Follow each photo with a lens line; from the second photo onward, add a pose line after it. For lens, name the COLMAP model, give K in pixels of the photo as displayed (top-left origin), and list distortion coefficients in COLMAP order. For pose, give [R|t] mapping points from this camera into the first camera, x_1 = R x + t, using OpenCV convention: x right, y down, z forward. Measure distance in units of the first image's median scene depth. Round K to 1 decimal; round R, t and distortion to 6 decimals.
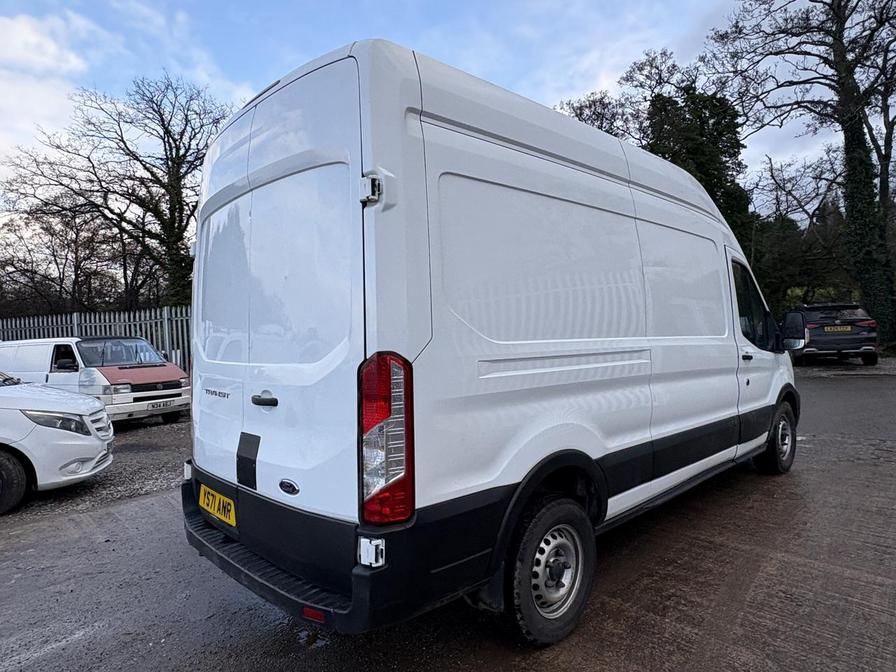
lens RADIAL K [[558.3, 0, 446.8], [0, 558.3, 332.6], [0, 0, 1]] dist [-0.006048, 0.009141]
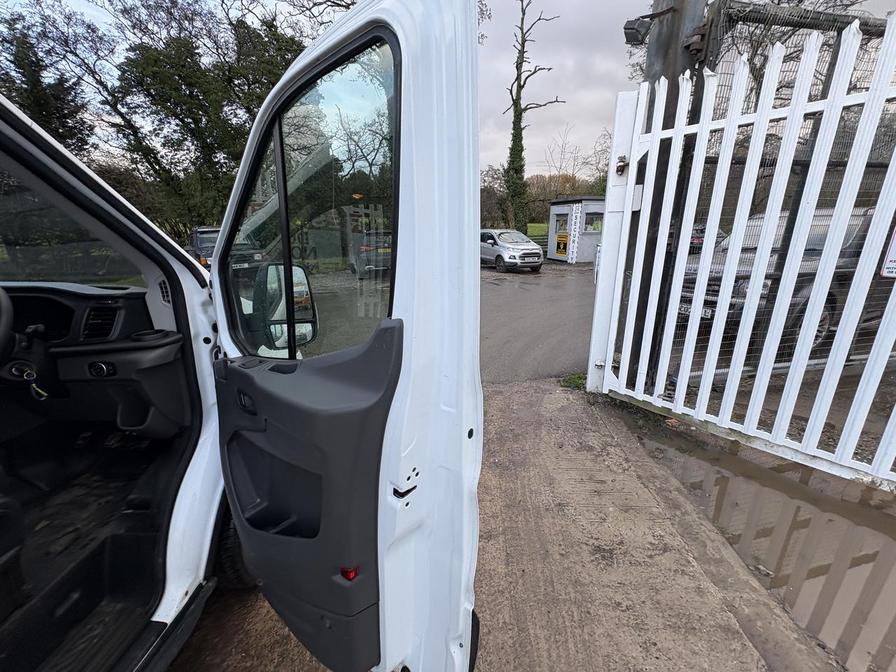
lens RADIAL K [[356.3, 0, 448.2], [0, 356.3, 335.1], [0, 0, 1]] dist [0.000380, 0.000050]
pose [[0.722695, -0.166112, 0.670909, 0.262995], [-0.003831, 0.969712, 0.244220, -0.024443], [-0.691156, -0.179067, 0.700170, 0.345827]]
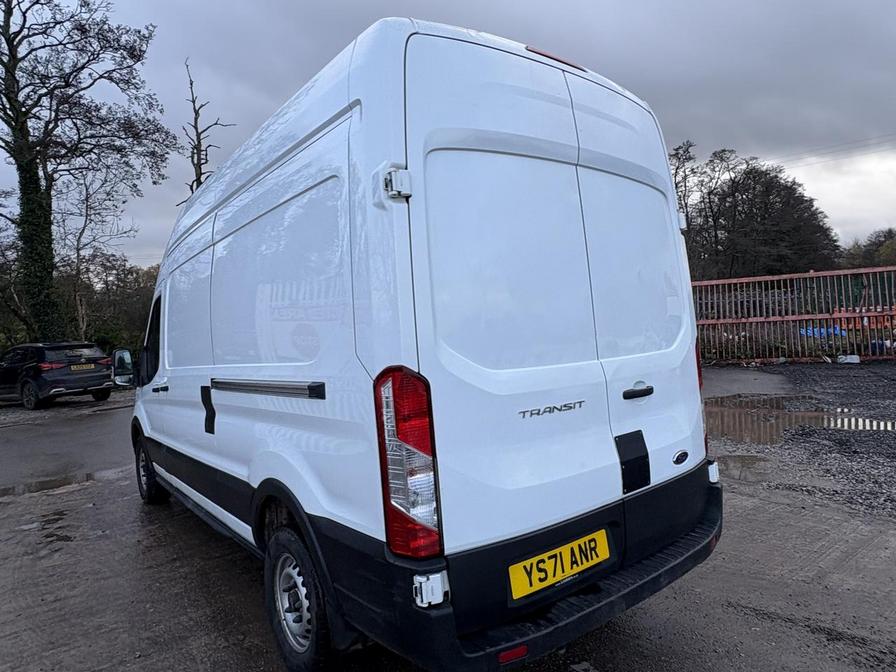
lens RADIAL K [[558.3, 0, 447.1], [0, 558.3, 330.9], [0, 0, 1]] dist [-0.006048, 0.009141]
pose [[0.098163, 0.031324, 0.994677, -0.325105], [0.060889, 0.997443, -0.037420, 0.007352], [-0.993306, 0.064238, 0.096004, 0.298388]]
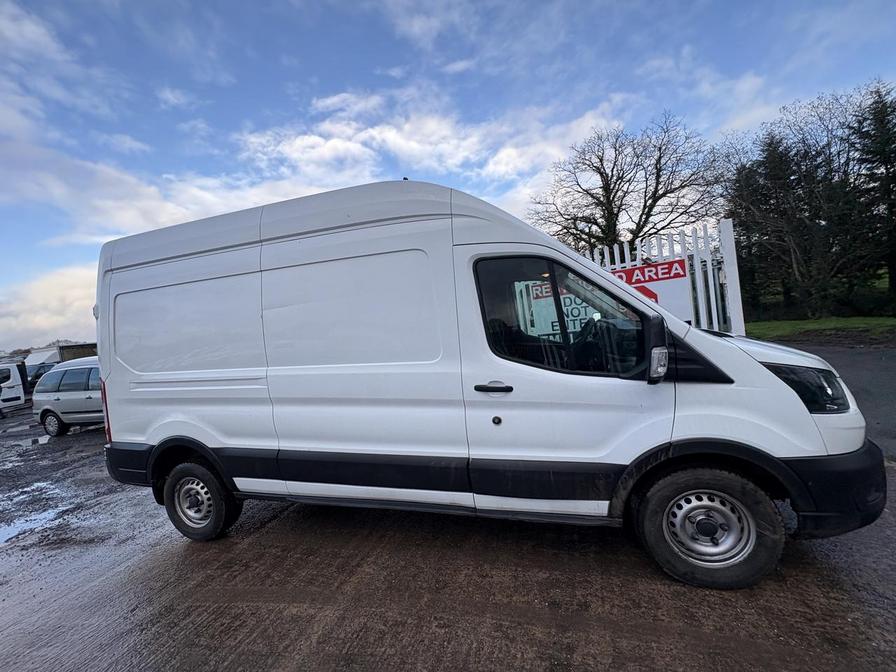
lens RADIAL K [[356.3, 0, 447.1], [0, 356.3, 335.1], [0, 0, 1]] dist [0.000380, 0.000050]
pose [[0.486078, 0.027348, -0.873488, 0.403824], [0.078864, 0.994059, 0.075009, -0.029741], [0.870350, -0.105347, 0.481033, 0.315885]]
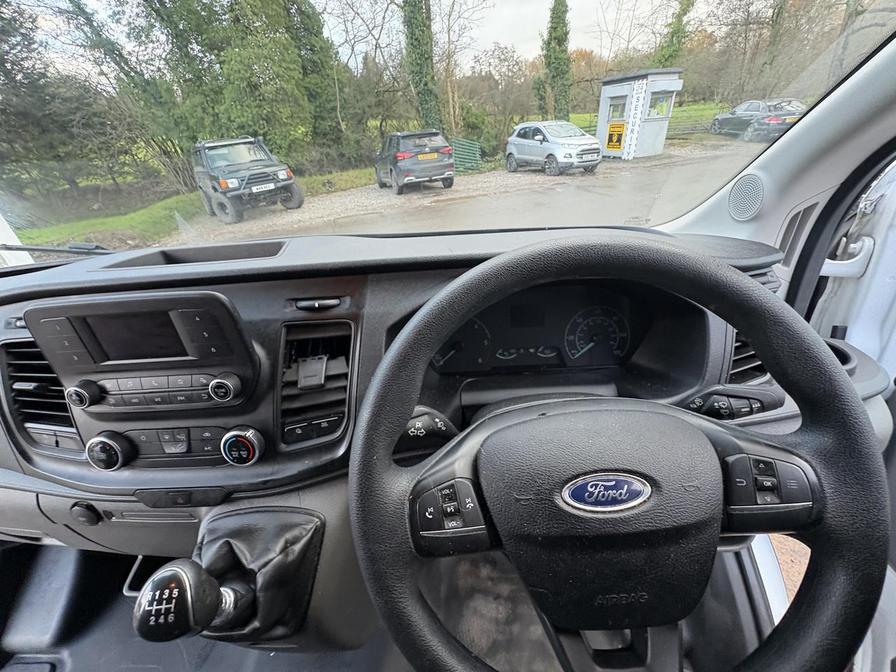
lens RADIAL K [[356.3, 0, 447.1], [0, 356.3, 335.5], [0, 0, 1]] dist [0.000380, 0.000050]
pose [[0.713957, -0.358994, 0.601156, 0.210909], [0.056681, 0.885376, 0.461407, -0.021493], [-0.697892, -0.295351, 0.652468, 0.505450]]
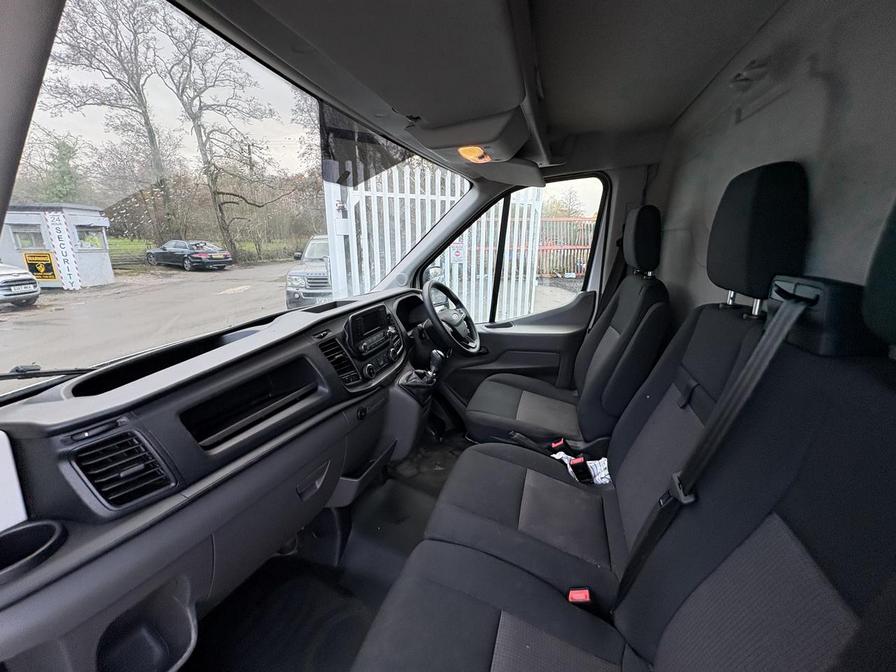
lens RADIAL K [[356.3, 0, 448.6], [0, 356.3, 335.8], [0, 0, 1]] dist [0.000380, 0.000050]
pose [[-0.484359, -0.184341, 0.855228, 0.105057], [0.038746, 0.972070, 0.231470, -0.026606], [-0.874011, 0.145251, -0.463688, 0.581175]]
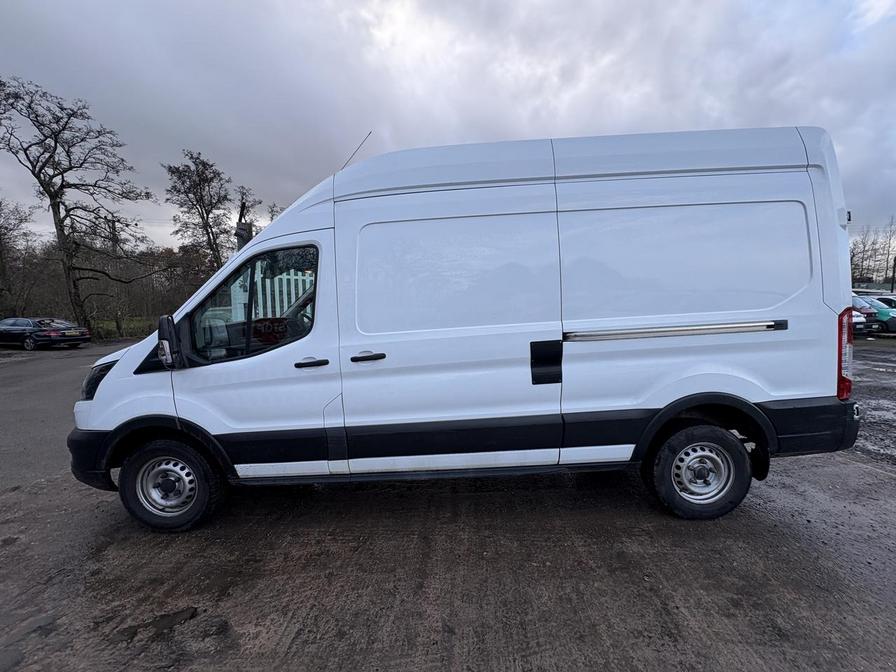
lens RADIAL K [[356.3, 0, 449.2], [0, 356.3, 333.7], [0, 0, 1]] dist [0.000380, 0.000050]
pose [[-0.718882, 0.018342, 0.694890, -0.126247], [0.067295, 0.996793, 0.043307, 0.000459], [-0.691867, 0.077895, -0.717811, 0.676394]]
